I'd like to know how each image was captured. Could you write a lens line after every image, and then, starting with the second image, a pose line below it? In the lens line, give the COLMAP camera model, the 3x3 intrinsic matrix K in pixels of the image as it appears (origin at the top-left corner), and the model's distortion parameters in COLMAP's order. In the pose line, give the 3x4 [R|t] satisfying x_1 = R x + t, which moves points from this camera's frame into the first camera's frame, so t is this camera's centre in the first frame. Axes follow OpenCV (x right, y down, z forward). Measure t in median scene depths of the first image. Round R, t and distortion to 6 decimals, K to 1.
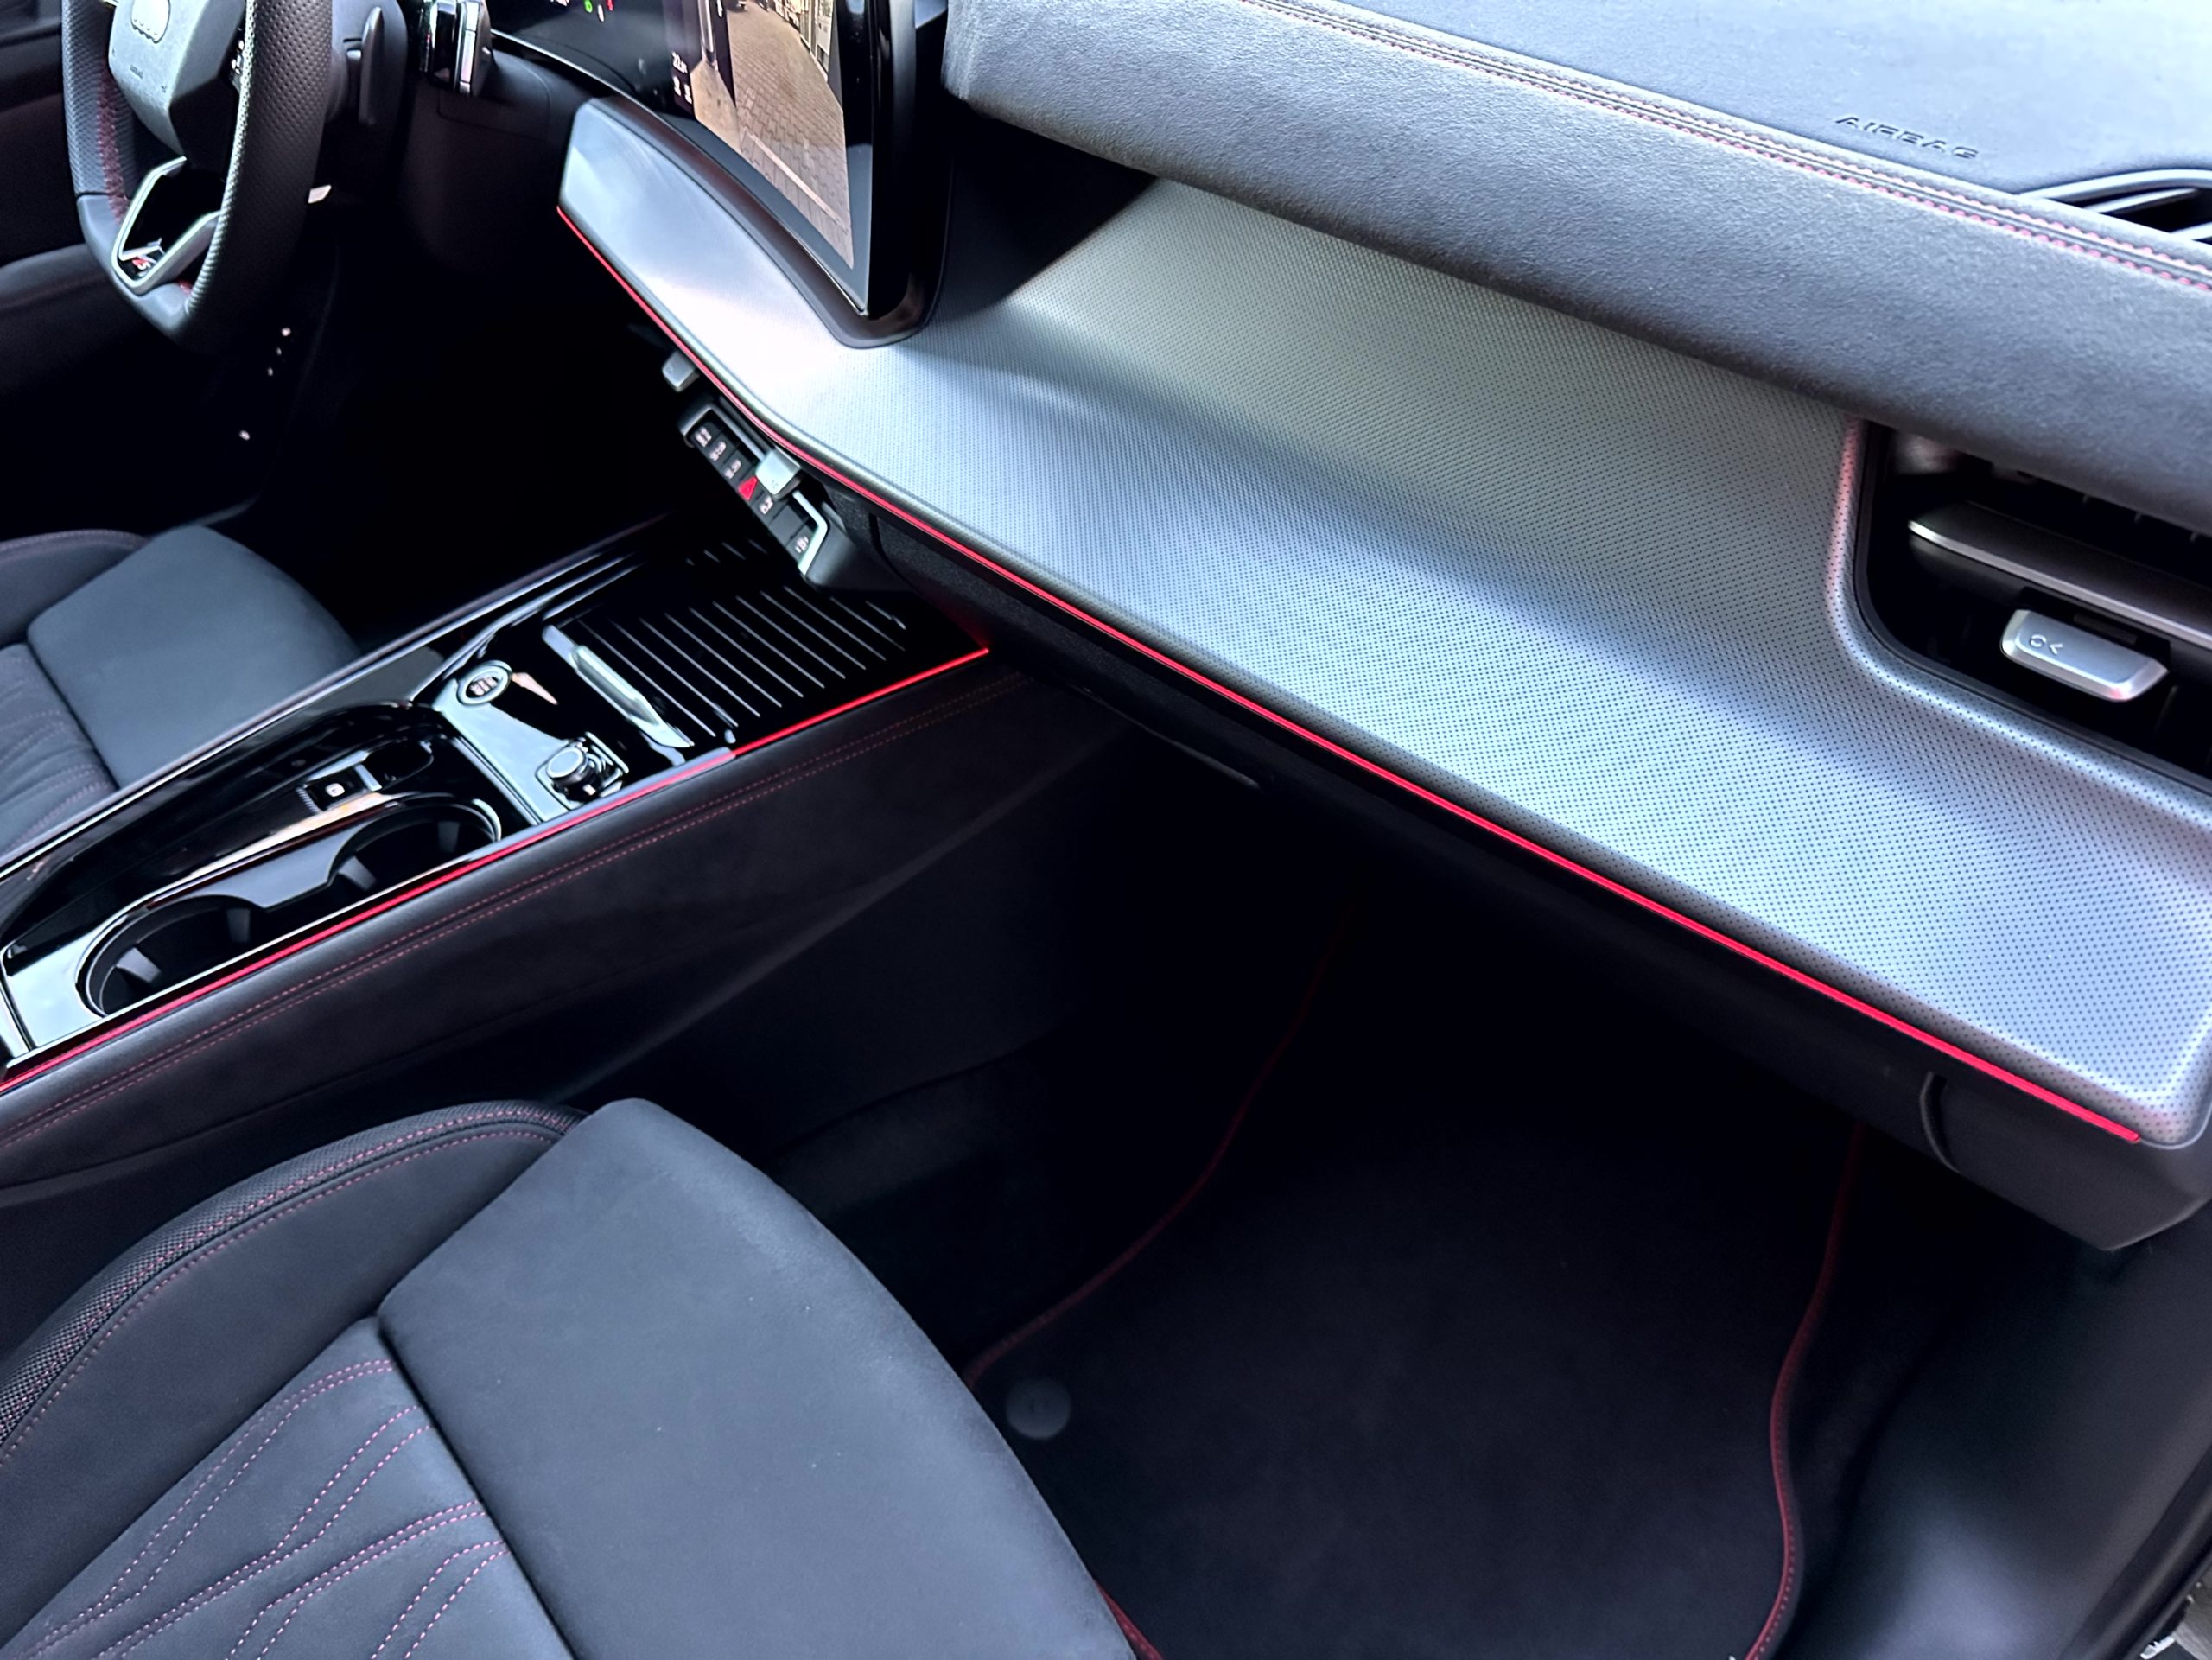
lens RADIAL K [[1578.4, 0, 1099.9], [0, 1578.4, 823.6], [0, 0, 1]] dist [0.000727, -0.011107]
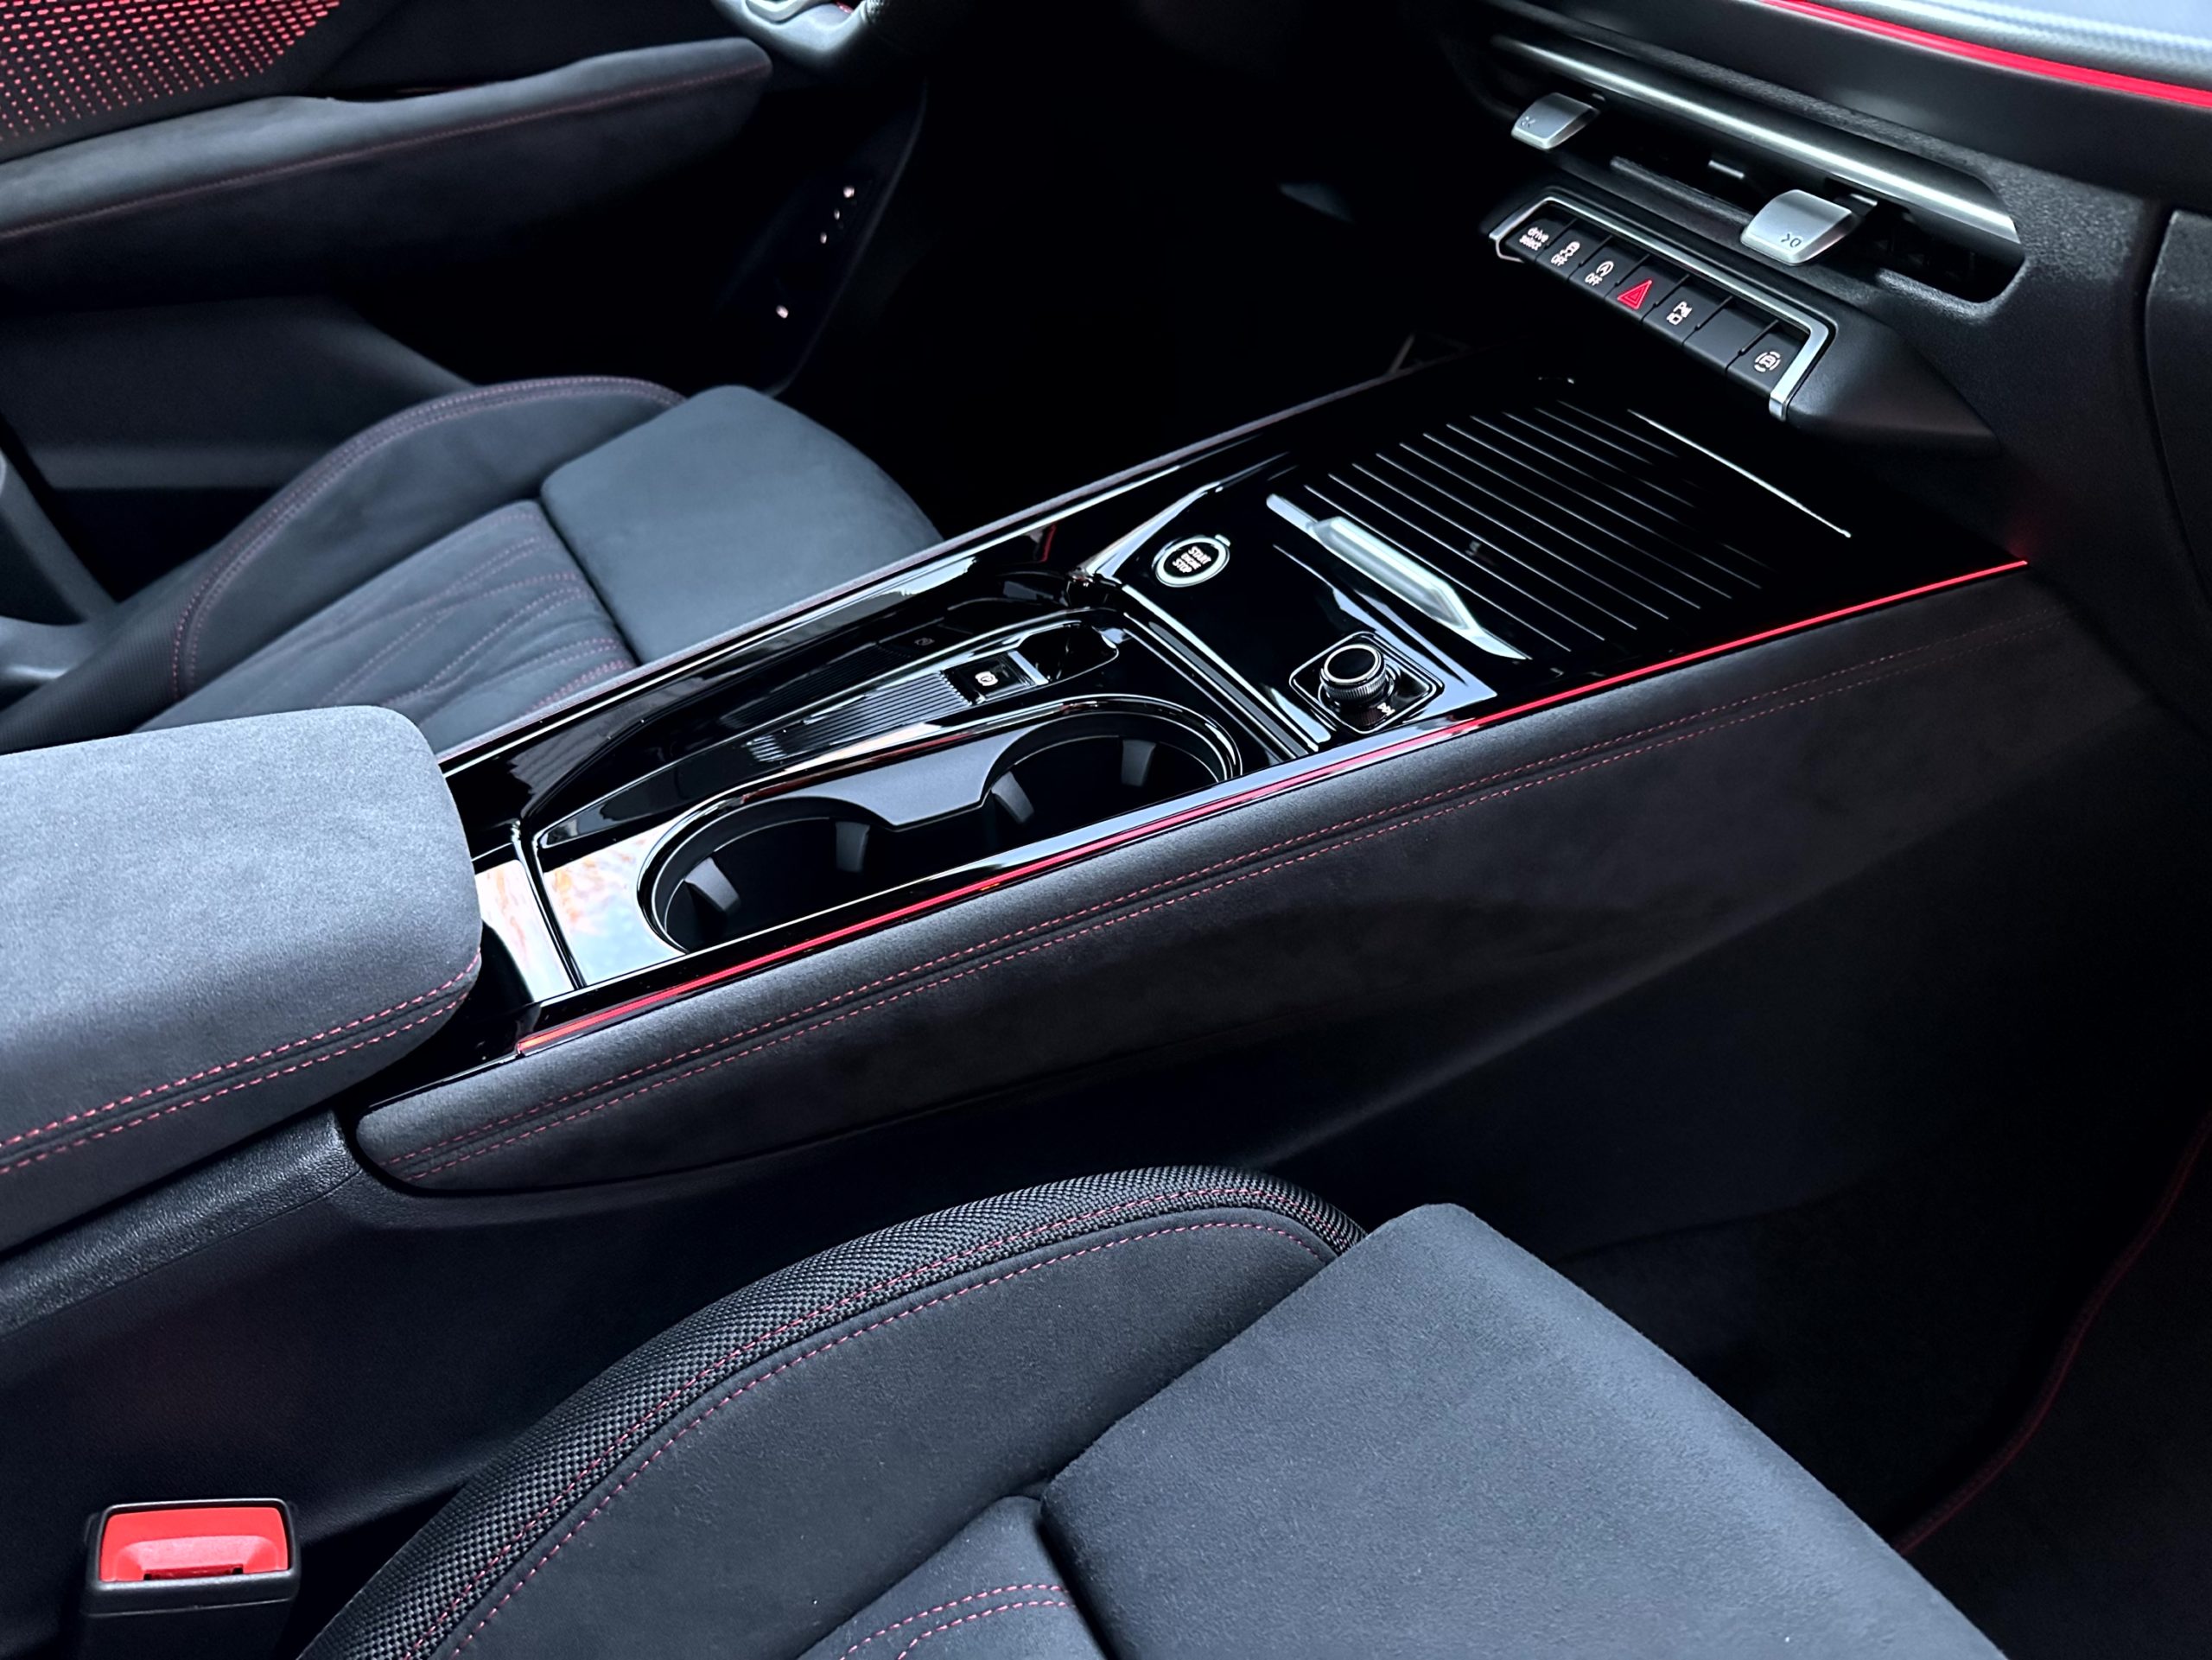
lens RADIAL K [[1578.4, 0, 1112.4], [0, 1578.4, 837.6], [0, 0, 1]] dist [0.000727, -0.011107]
pose [[0.977864, 0.123688, -0.168772, -0.315349], [-0.131554, 0.990647, -0.036209, 0.068675], [0.162715, 0.057610, 0.984990, 0.343790]]
